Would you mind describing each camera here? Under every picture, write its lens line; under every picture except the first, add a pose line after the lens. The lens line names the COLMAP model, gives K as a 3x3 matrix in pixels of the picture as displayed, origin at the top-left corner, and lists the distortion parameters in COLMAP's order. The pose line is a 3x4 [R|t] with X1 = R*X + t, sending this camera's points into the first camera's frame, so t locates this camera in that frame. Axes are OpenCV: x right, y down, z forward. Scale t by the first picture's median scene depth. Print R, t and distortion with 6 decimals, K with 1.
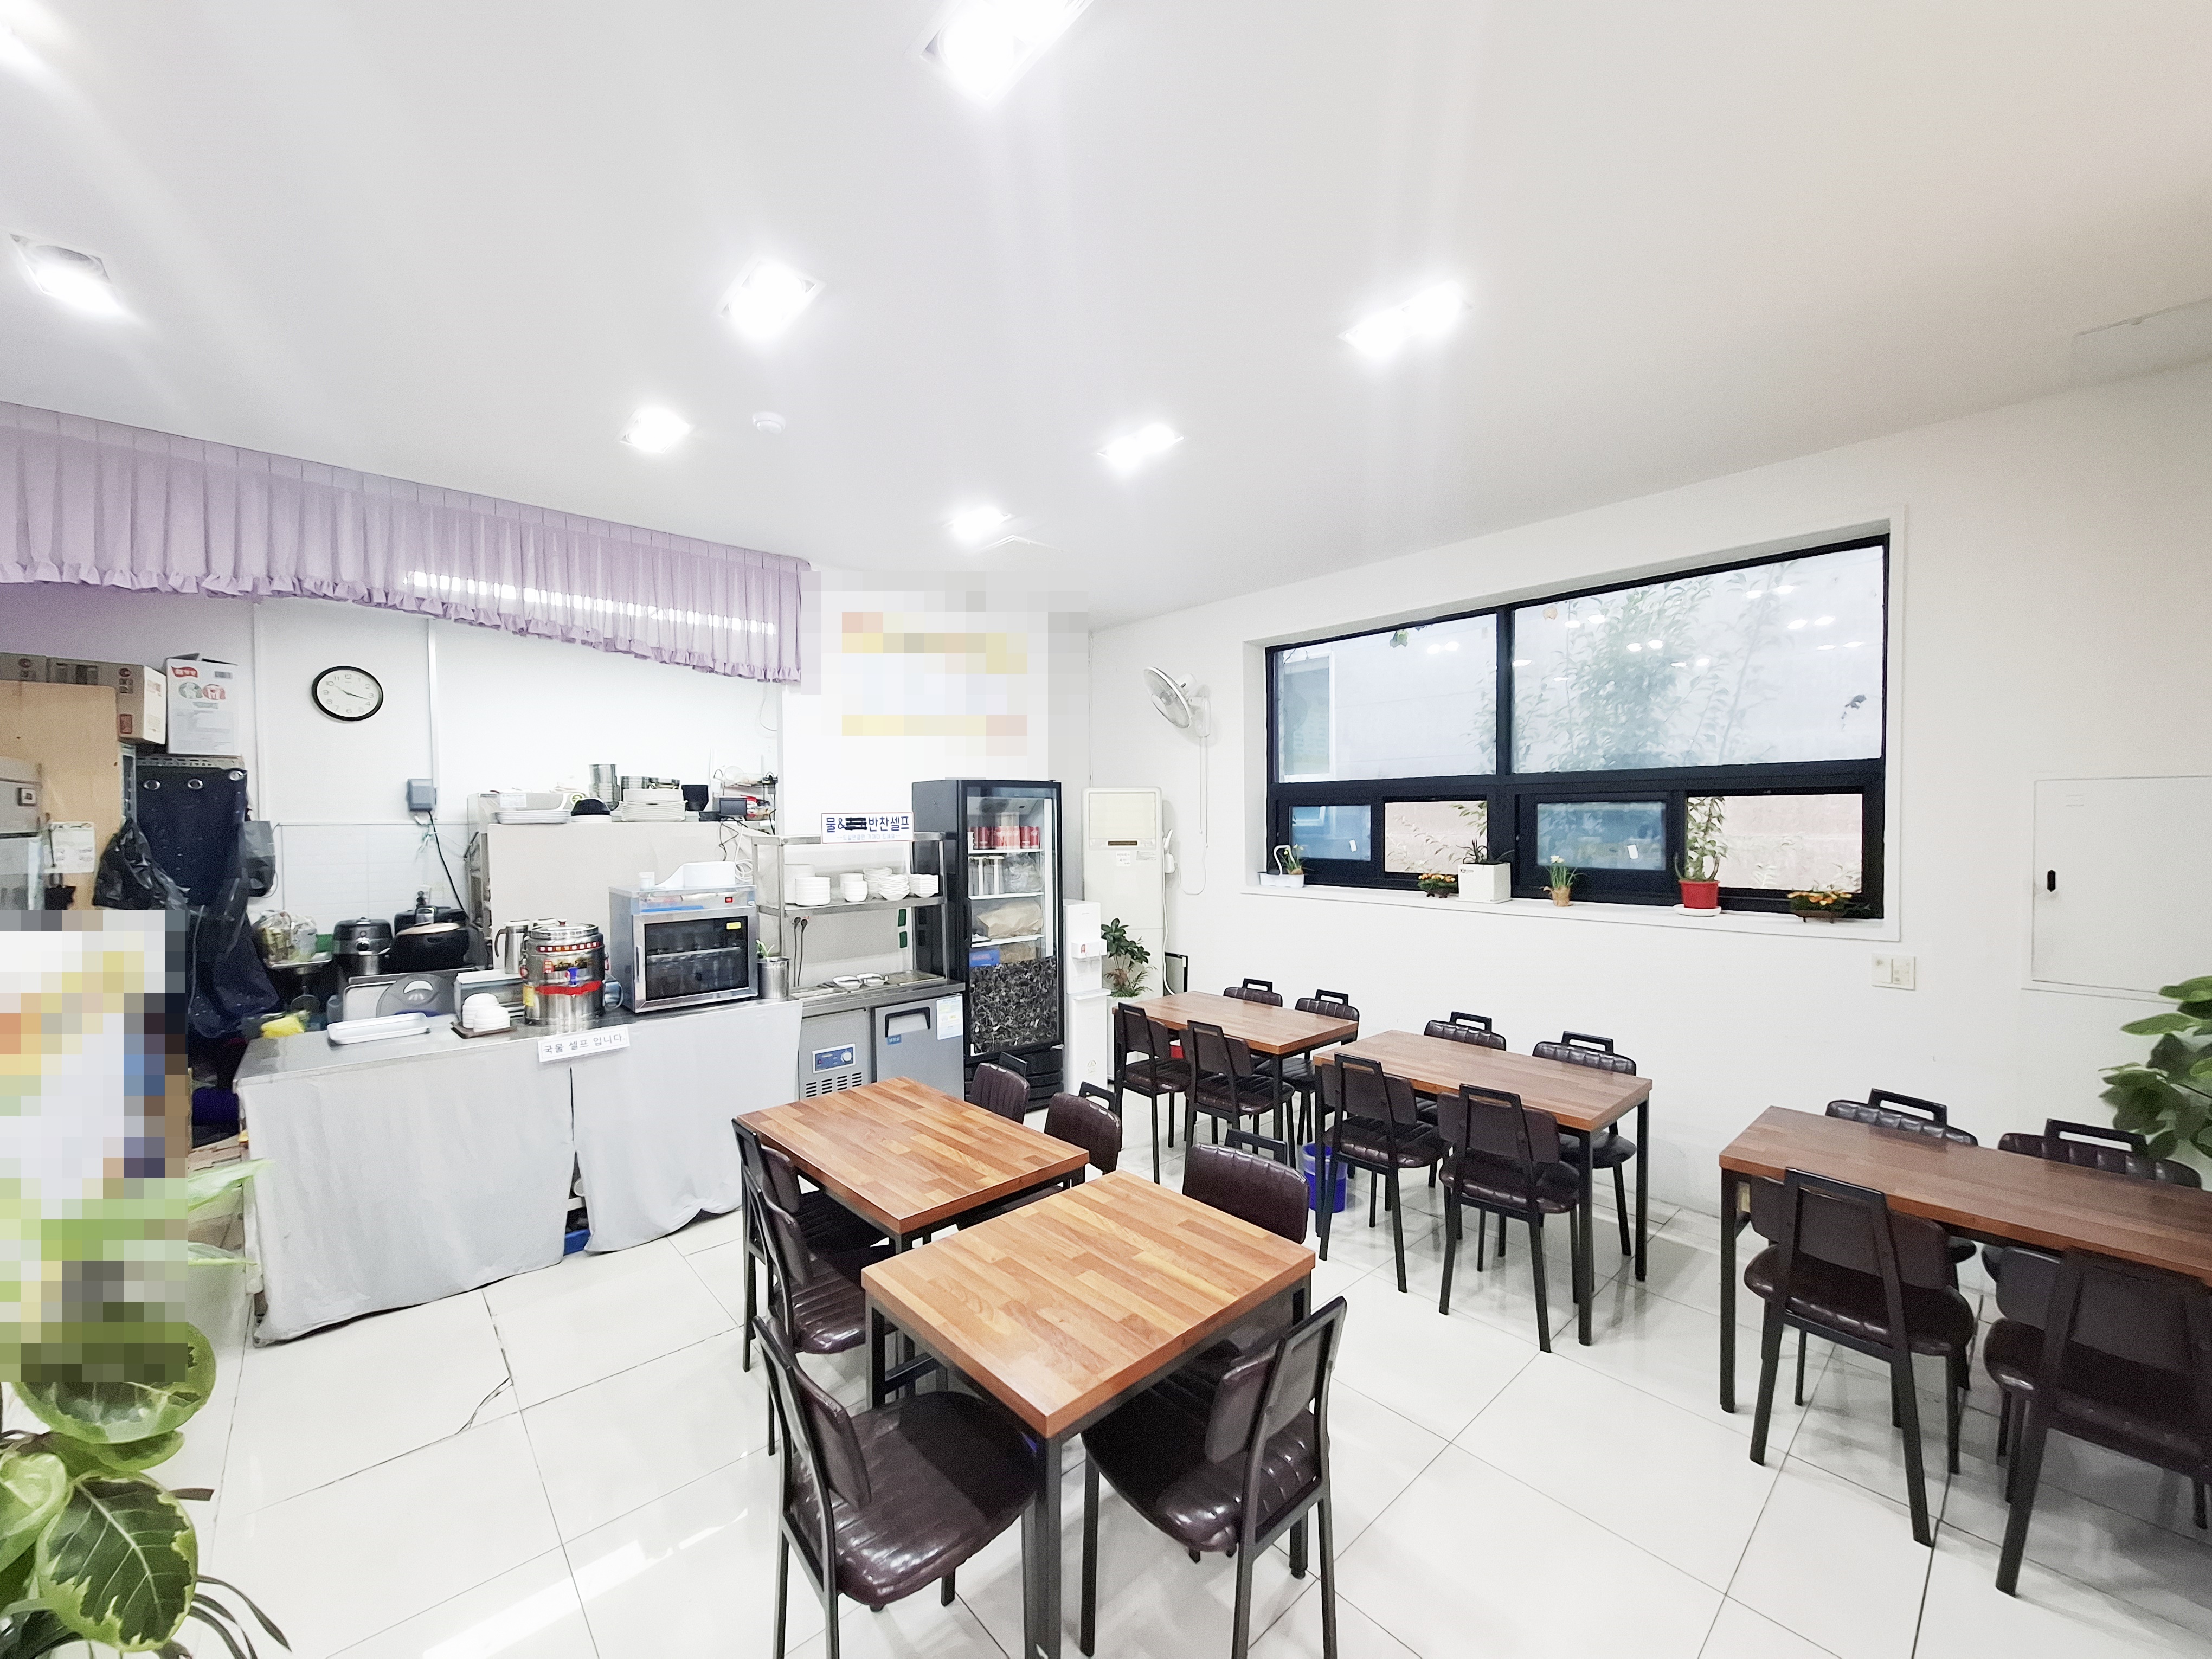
lens RADIAL K [[870.0, 0, 1099.8], [0, 870.0, 813.9], [0, 0, 1]] dist [-0.002108, -0.000315]
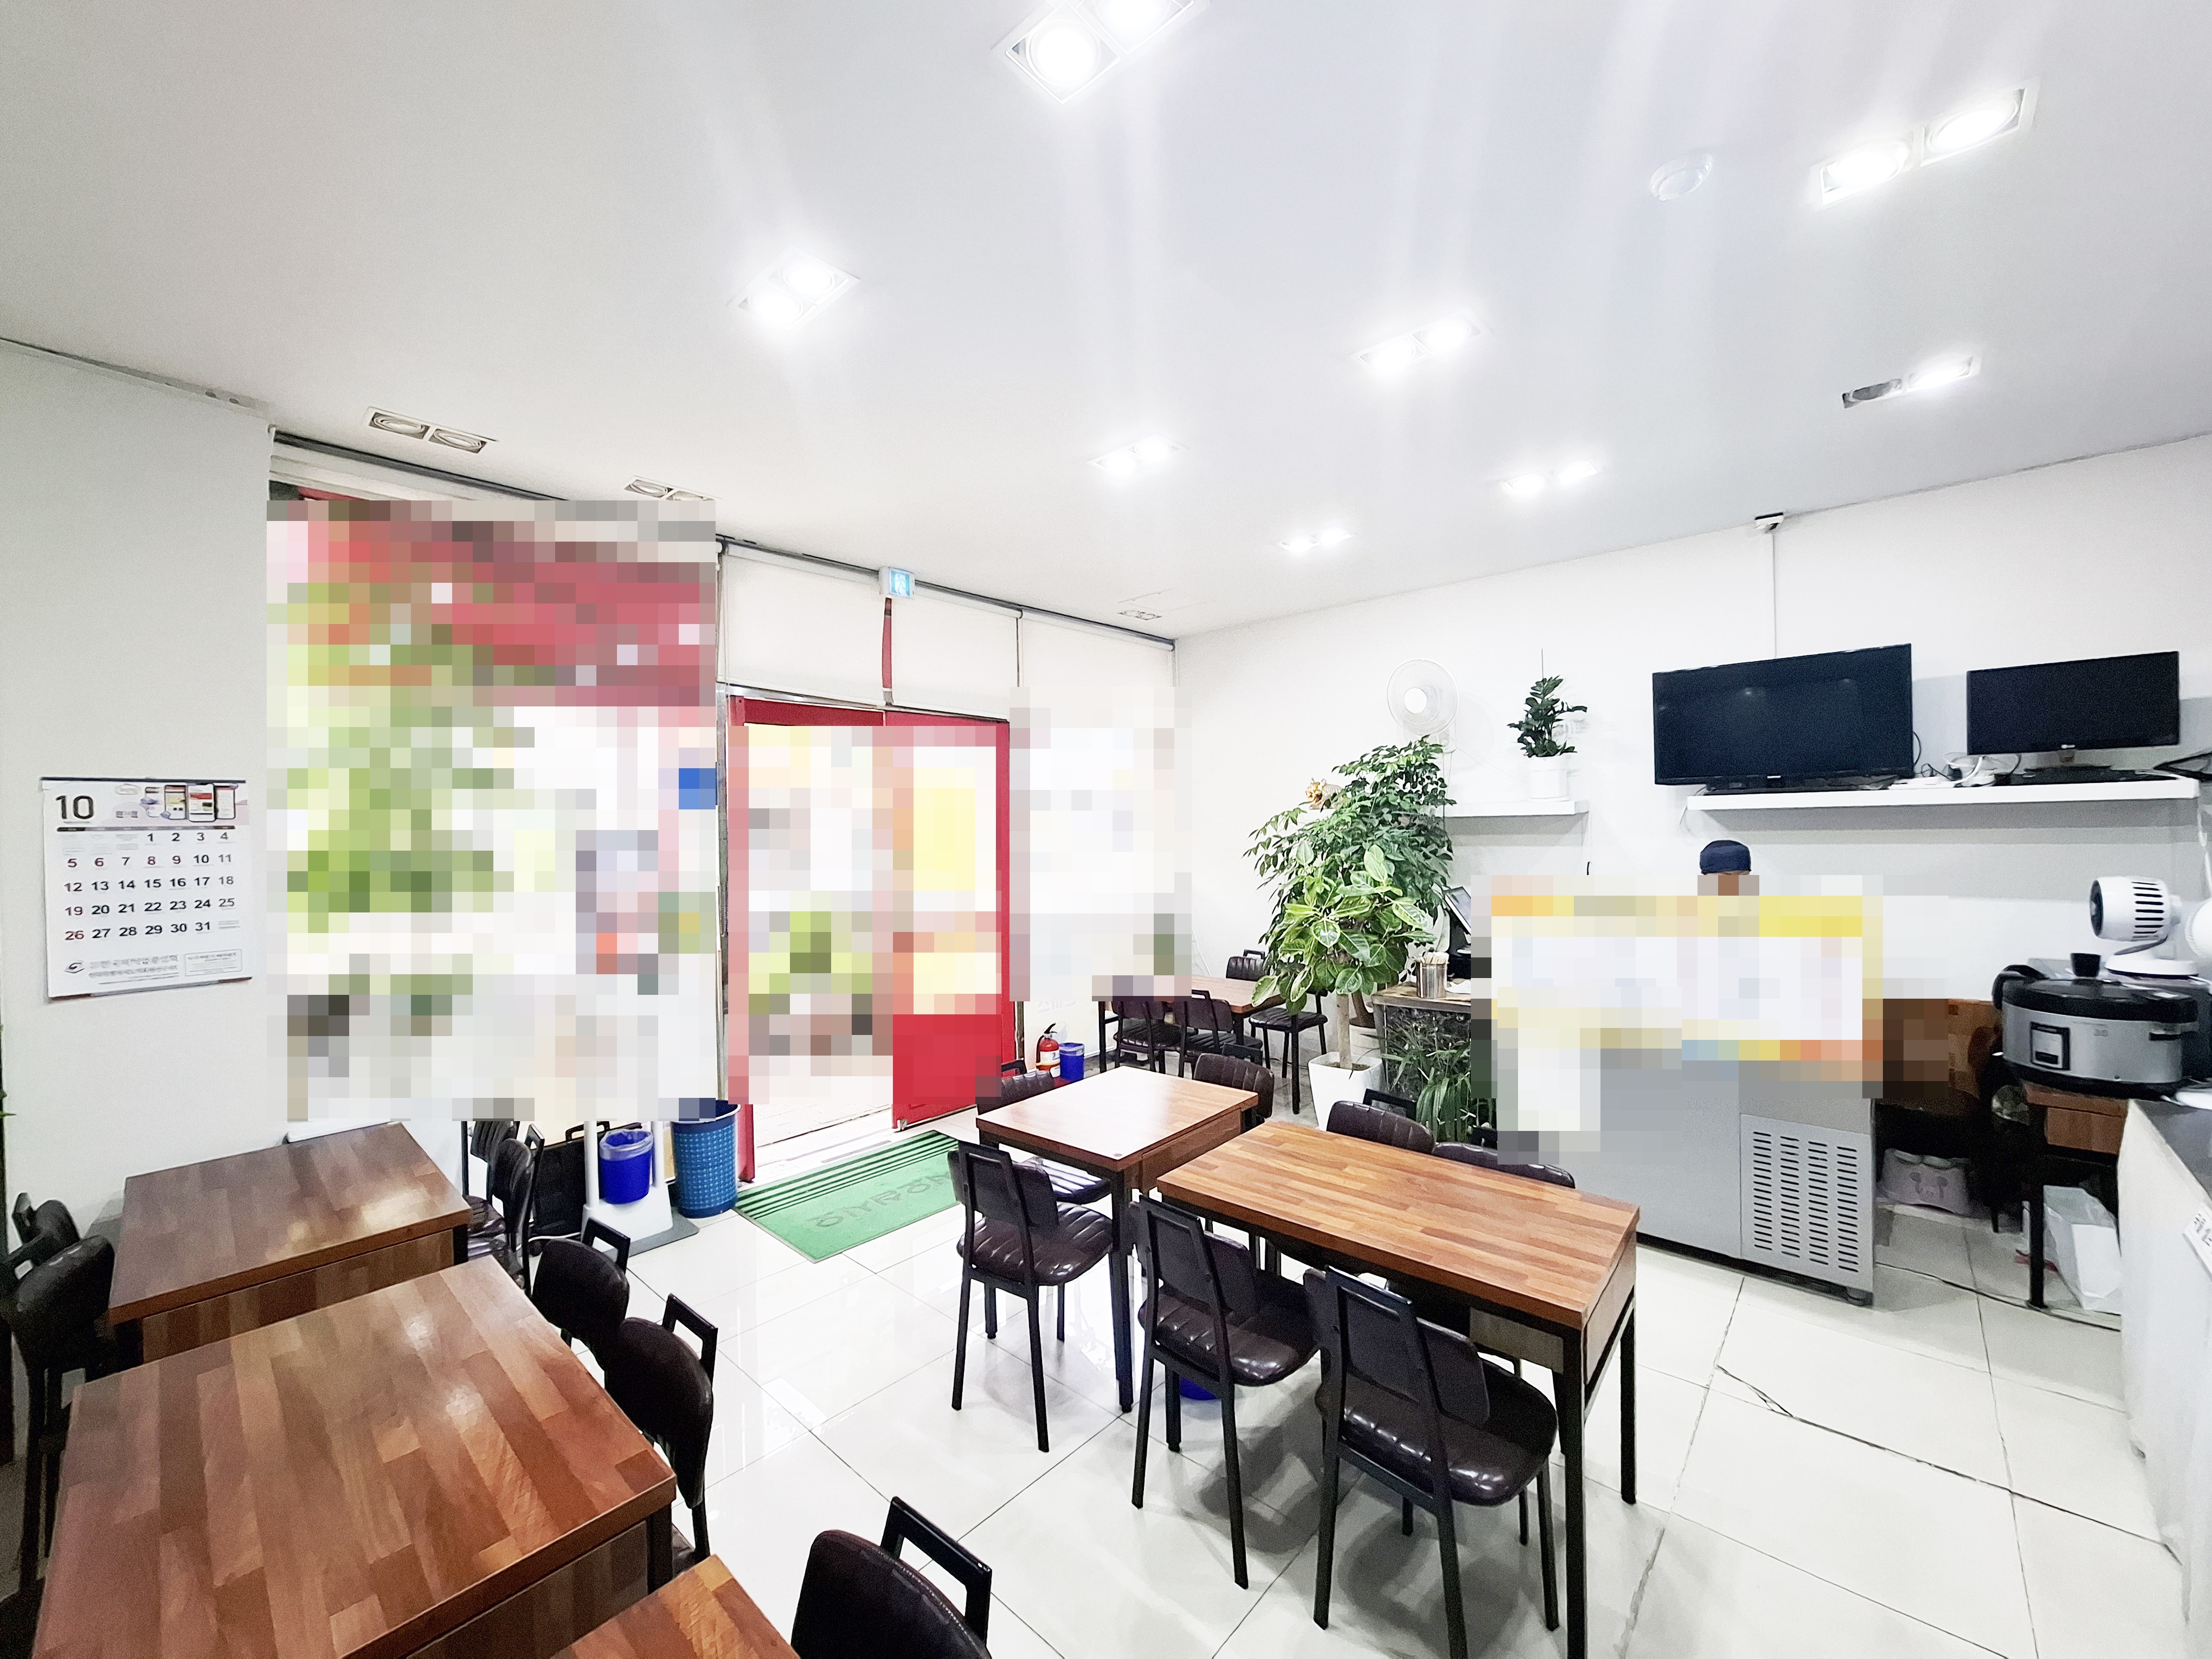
lens RADIAL K [[870.0, 0, 1104.1], [0, 870.0, 841.2], [0, 0, 1]] dist [-0.002108, -0.000315]
pose [[-0.993526, 0.029281, -0.109769, 0.078789], [0.027929, 0.999514, 0.013841, 0.002500], [0.110121, 0.010686, -0.993861, 1.091039]]
